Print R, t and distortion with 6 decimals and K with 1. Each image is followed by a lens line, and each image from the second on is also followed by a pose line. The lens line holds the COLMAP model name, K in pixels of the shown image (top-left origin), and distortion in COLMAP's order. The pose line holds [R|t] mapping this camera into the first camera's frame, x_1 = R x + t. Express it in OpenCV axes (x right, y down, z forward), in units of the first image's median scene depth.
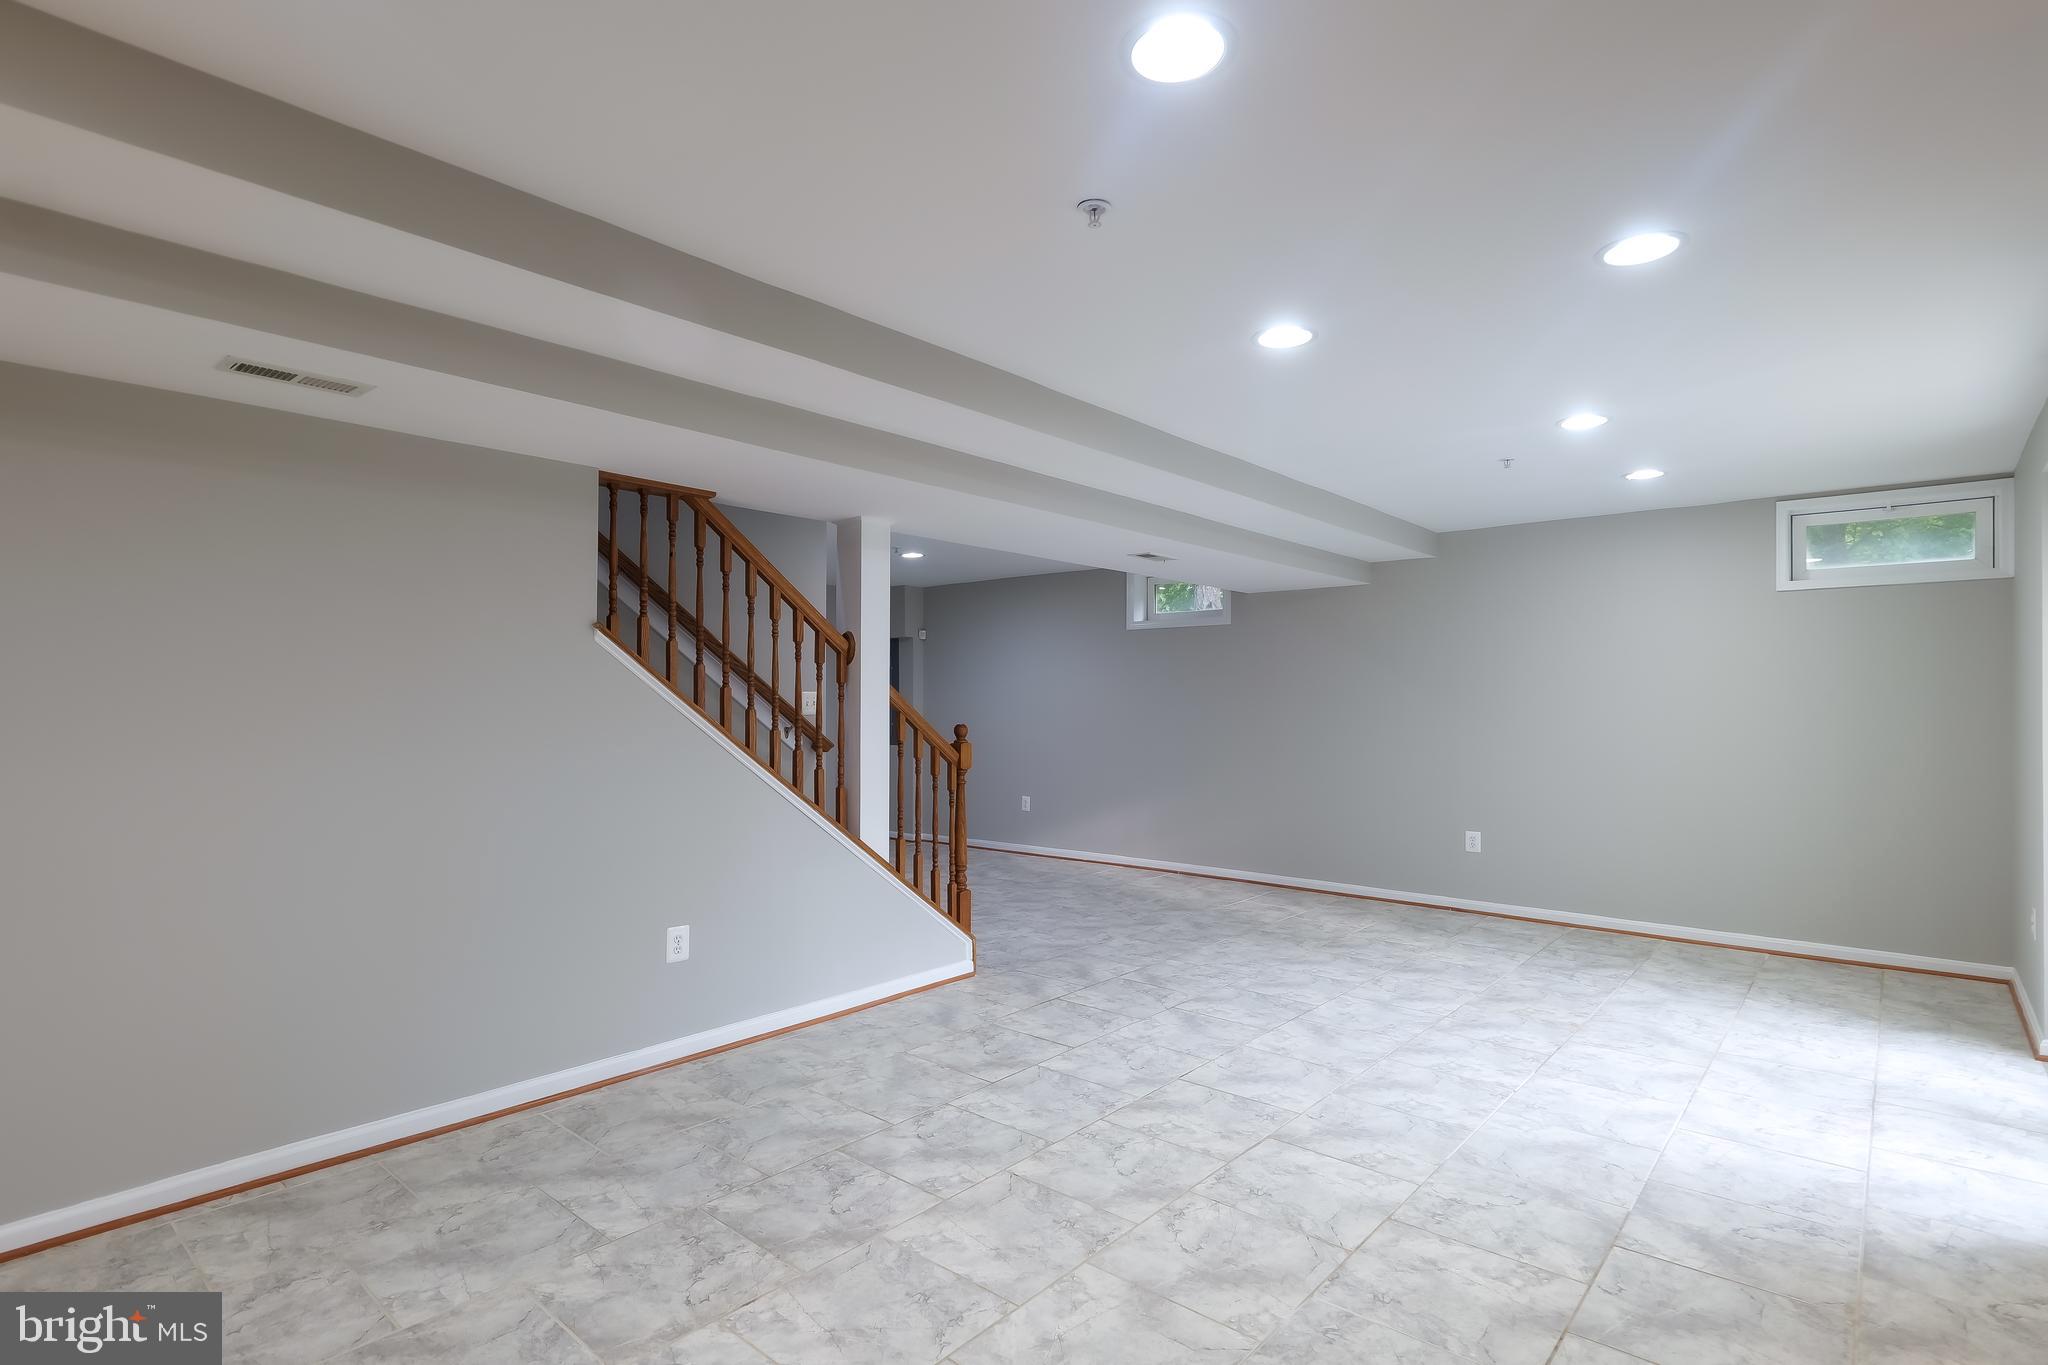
lens RADIAL K [[1005.3, 0, 1020.4], [0, 1005.3, 691.4], [0, 0, 1]] dist [0.001104, 0.000248]
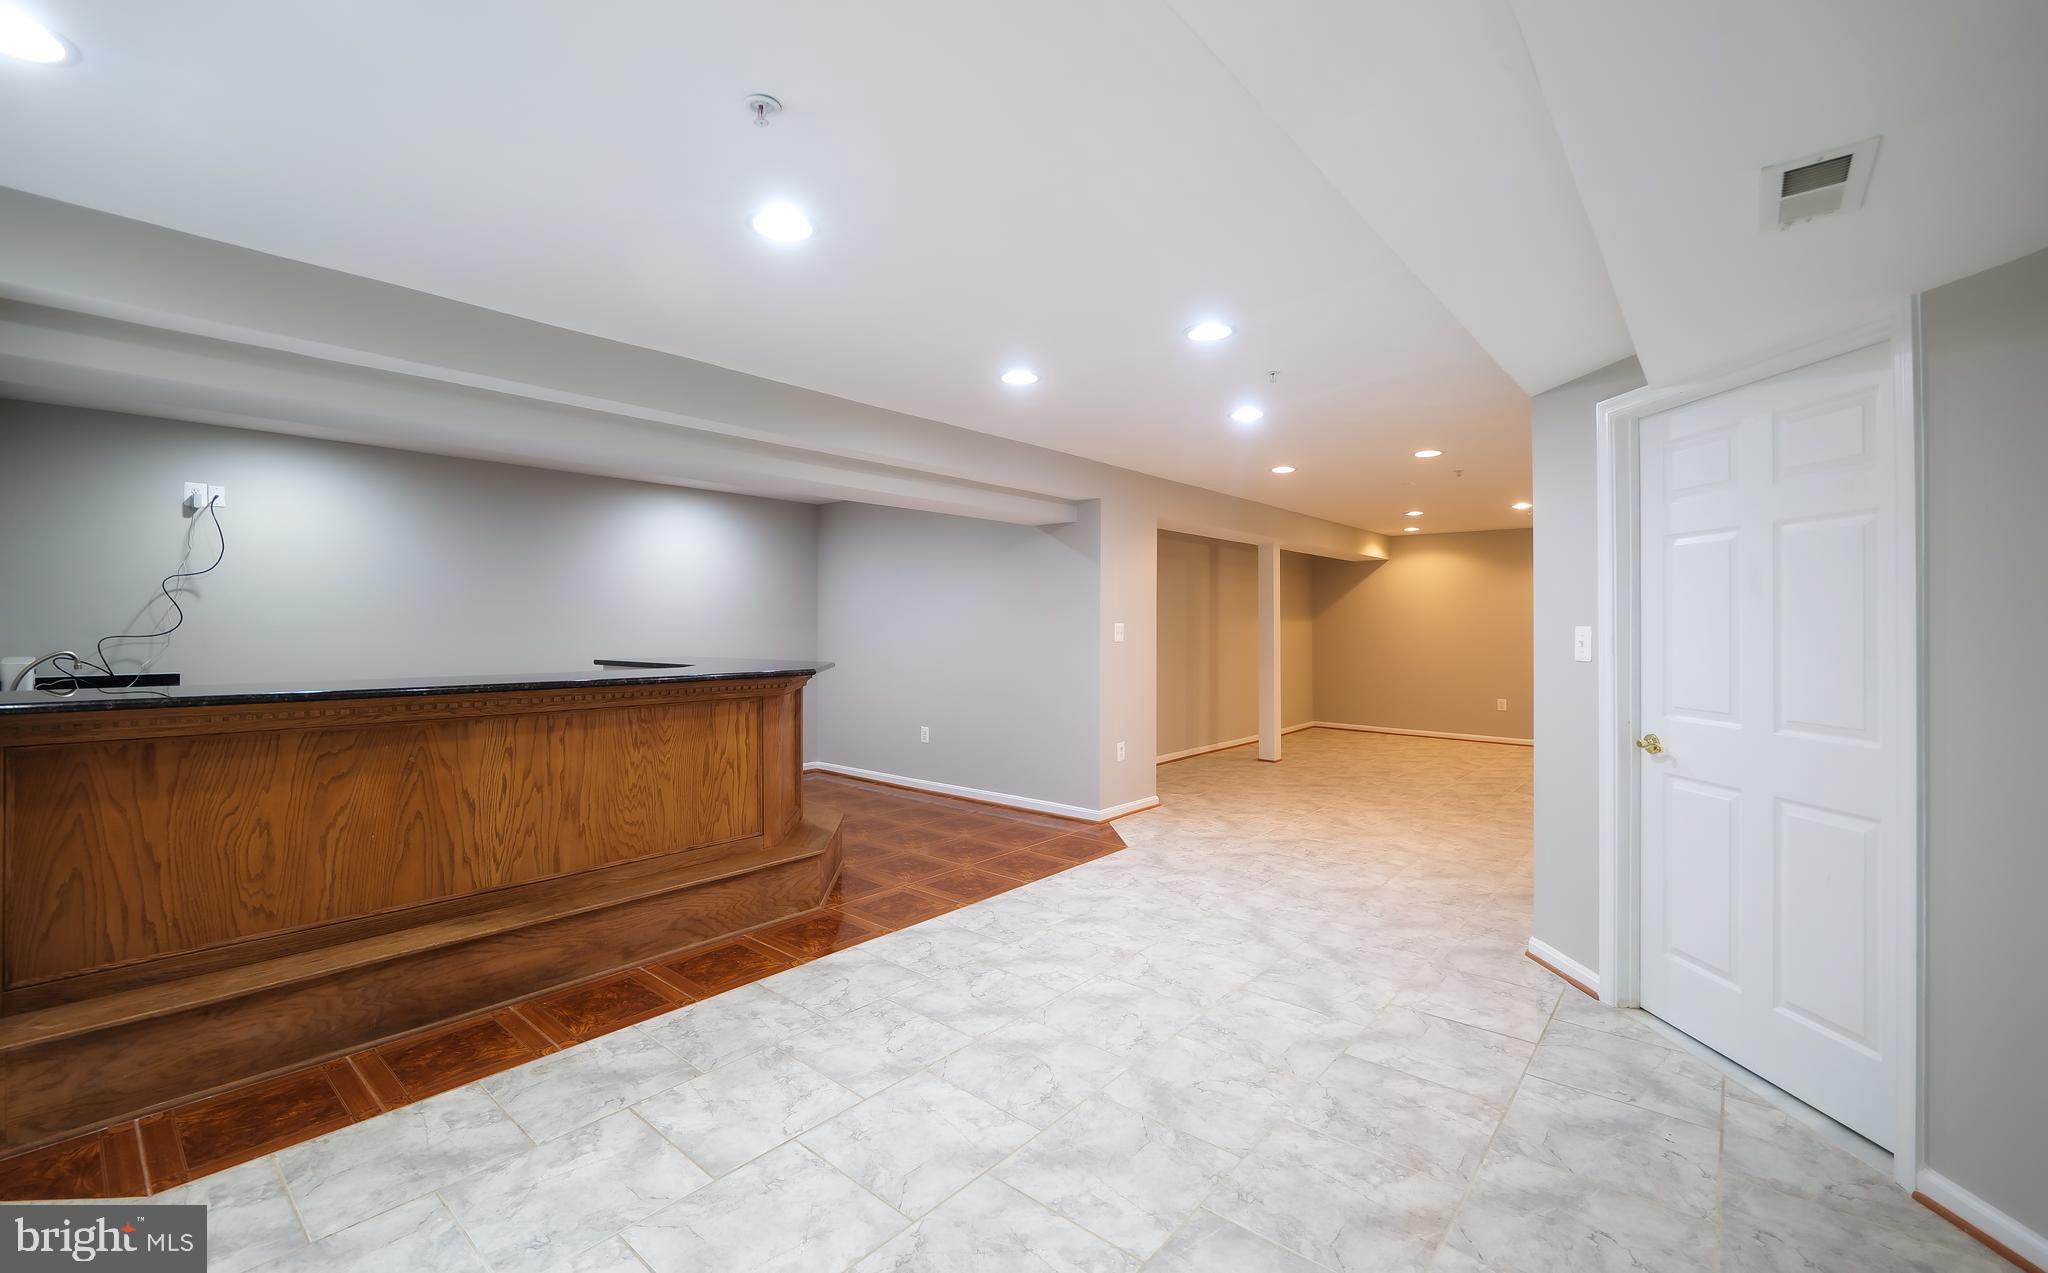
lens RADIAL K [[842.2, 0, 1024.0], [0, 842.2, 636.5], [0, 0, 1]] dist [-0.010122, 0.000019]
pose [[-0.999890, -0.006854, -0.013117, -0.084259], [-0.006914, 0.999966, 0.004528, 0.004431], [0.013085, 0.004618, -0.999904, 0.907233]]
